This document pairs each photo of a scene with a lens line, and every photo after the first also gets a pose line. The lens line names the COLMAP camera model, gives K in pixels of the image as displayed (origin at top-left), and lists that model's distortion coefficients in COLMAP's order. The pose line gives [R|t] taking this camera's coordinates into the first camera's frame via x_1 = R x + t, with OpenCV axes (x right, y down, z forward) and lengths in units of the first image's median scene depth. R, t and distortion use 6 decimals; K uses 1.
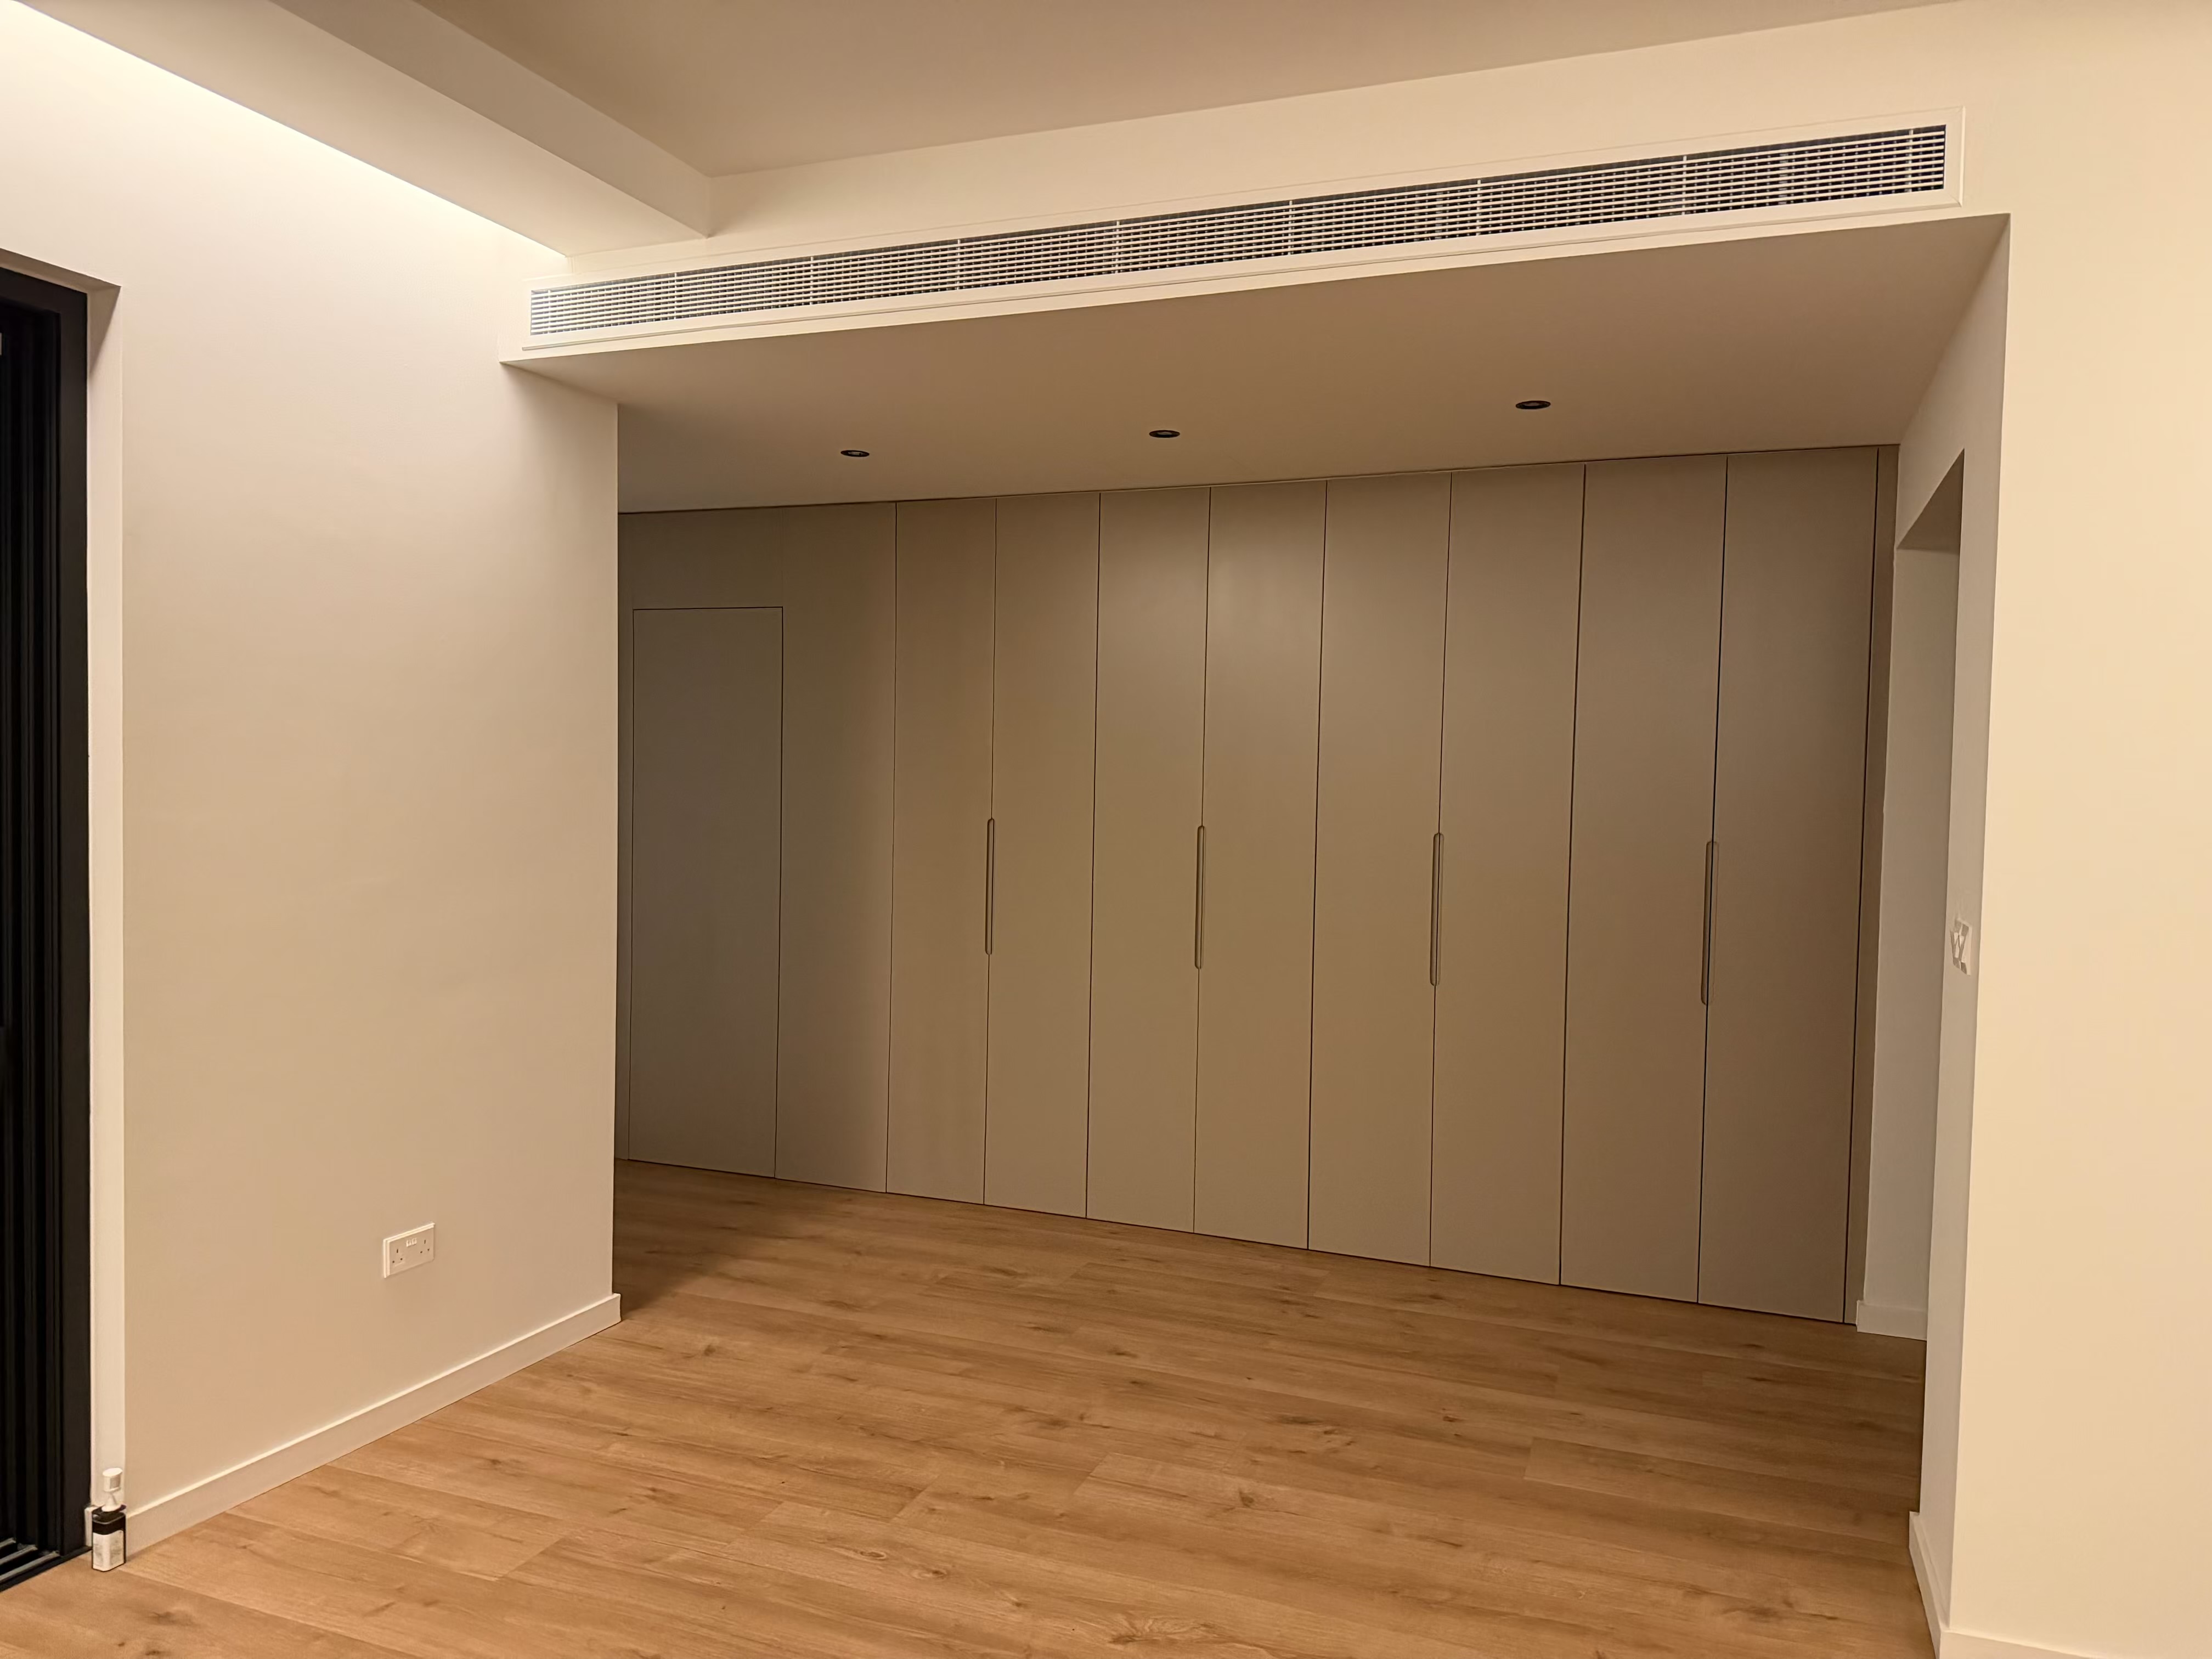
lens RADIAL K [[1558.9, 0, 1116.8], [0, 1558.9, 822.7], [0, 0, 1]] dist [0.054678, -0.007784]
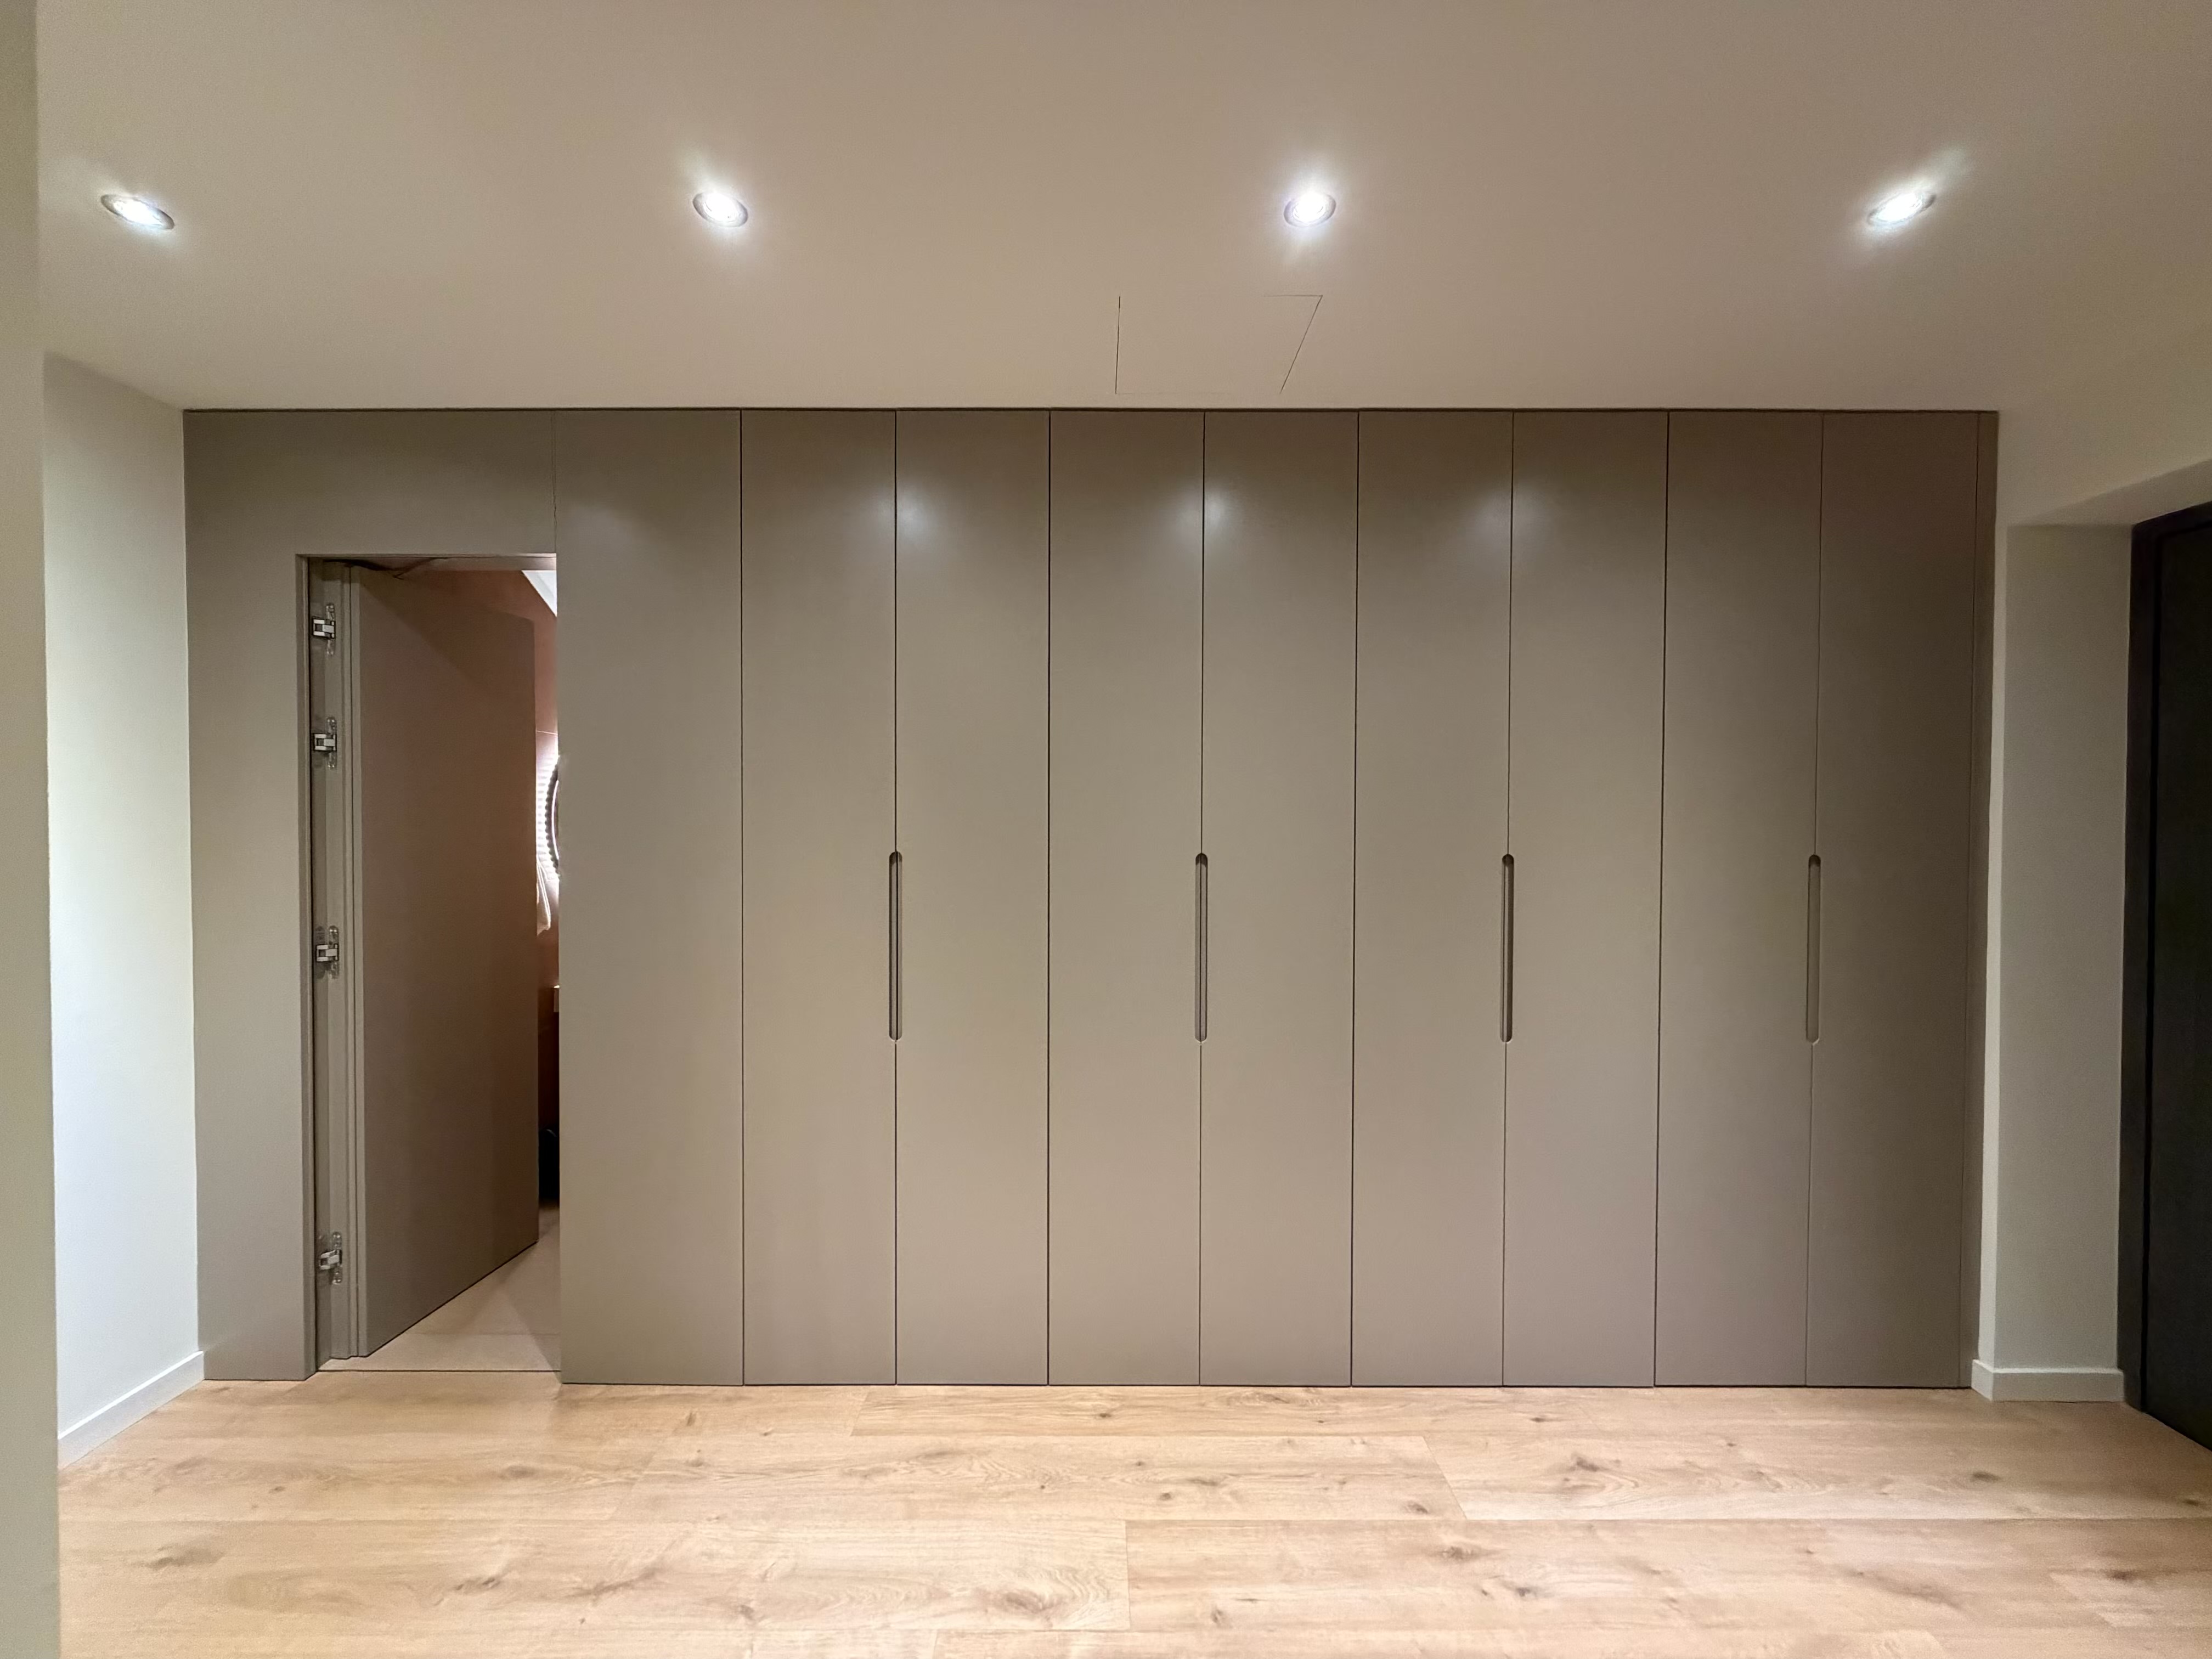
lens RADIAL K [[881.9, 0, 1100.4], [0, 881.9, 830.5], [0, 0, 1]] dist [0.002200, -0.000156]
pose [[0.931631, -0.023622, 0.362638, -0.169414], [0.028146, 0.999578, -0.007195, -0.009717], [-0.362315, 0.016910, 0.931902, 0.702785]]
